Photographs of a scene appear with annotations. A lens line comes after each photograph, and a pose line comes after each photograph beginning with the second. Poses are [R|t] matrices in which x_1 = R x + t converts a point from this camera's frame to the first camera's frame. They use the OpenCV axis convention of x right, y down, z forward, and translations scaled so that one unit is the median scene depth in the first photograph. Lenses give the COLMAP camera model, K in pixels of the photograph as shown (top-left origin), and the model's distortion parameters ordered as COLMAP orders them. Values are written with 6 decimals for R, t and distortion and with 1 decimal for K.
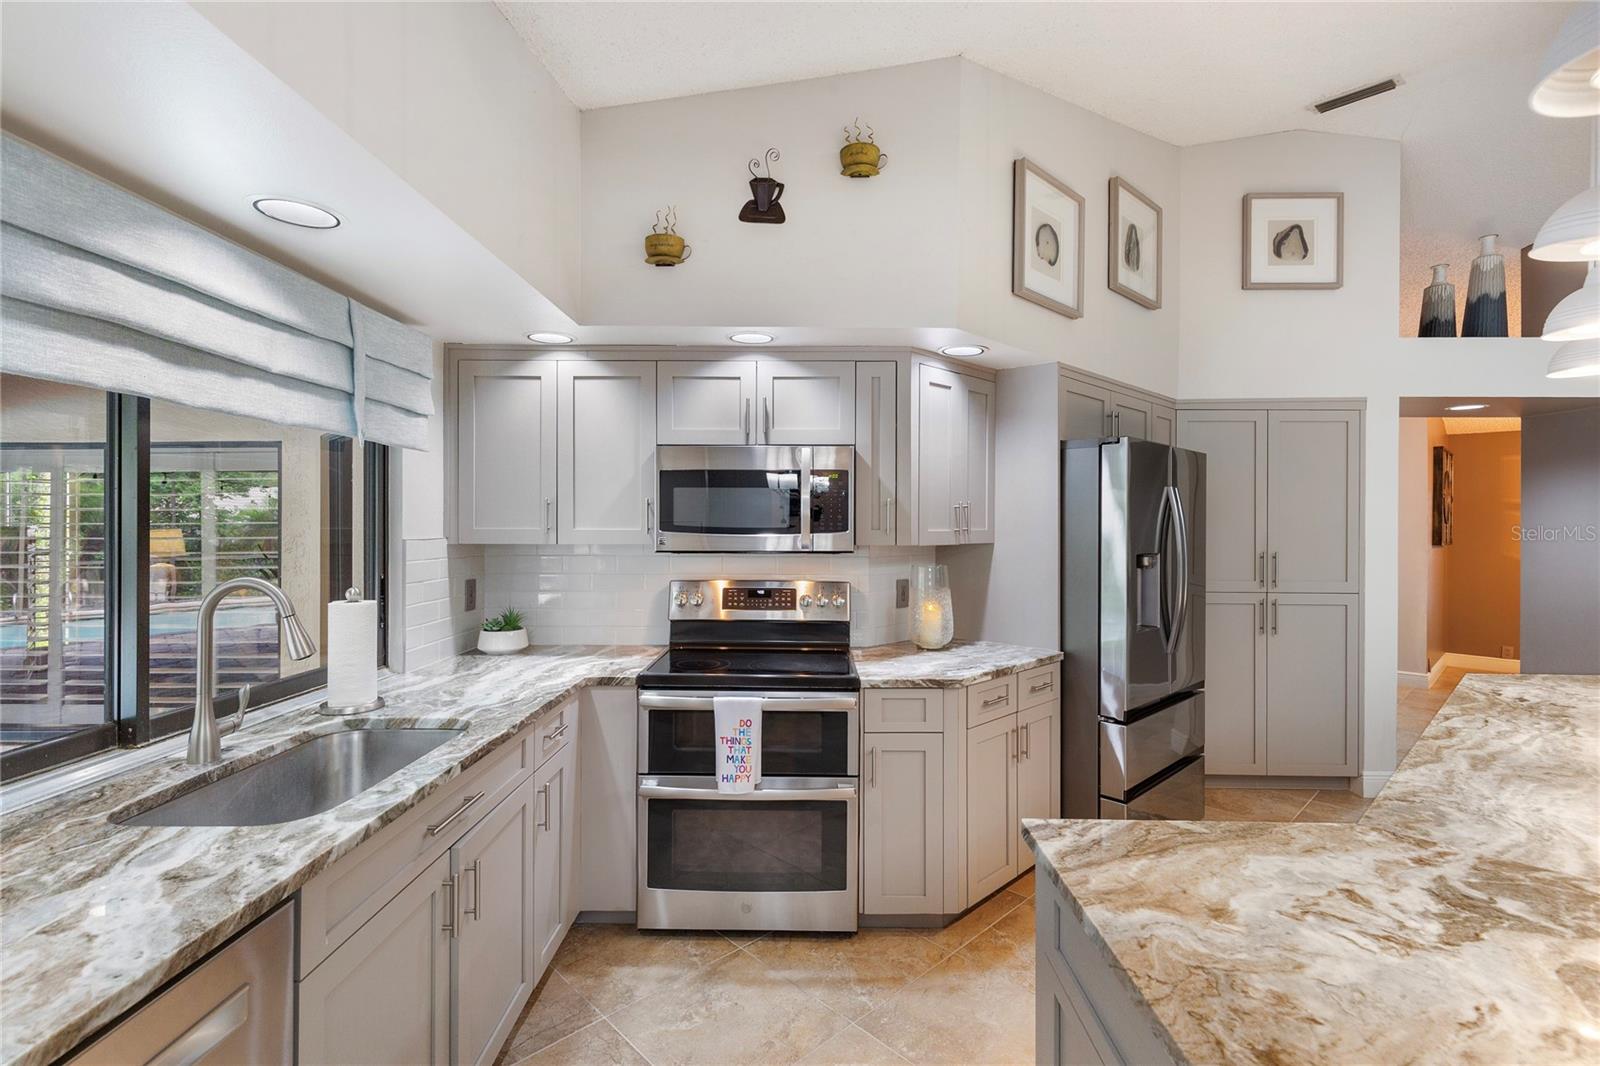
lens RADIAL K [[735.7, 0, 800.0], [0, 735.7, 533.0], [0, 0, 1]] dist [0.030599, -0.000056]
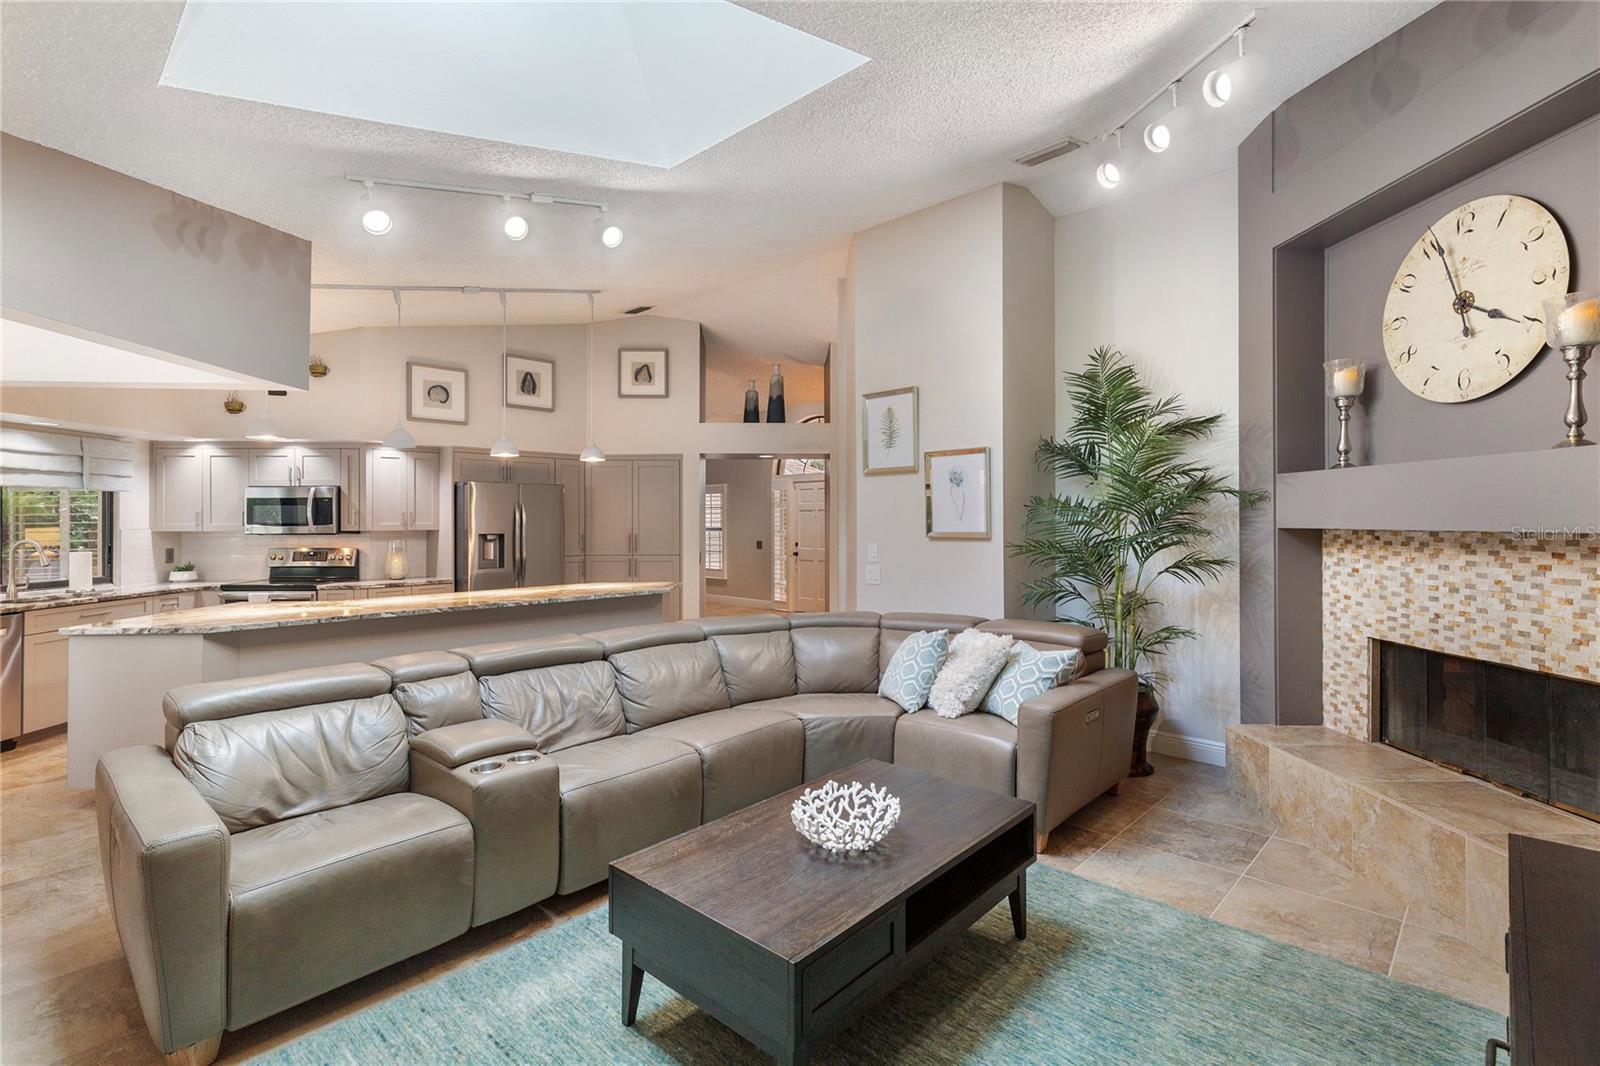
lens RADIAL K [[734.1, 0, 790.7], [0, 734.1, 531.1], [0, 0, 1]] dist [0.005829, -0.000458]
pose [[0.999111, -0.007531, 0.041478, 1.318210], [0.007295, 0.999956, 0.005843, 0.013852], [-0.041520, -0.005535, 0.999122, -1.260832]]
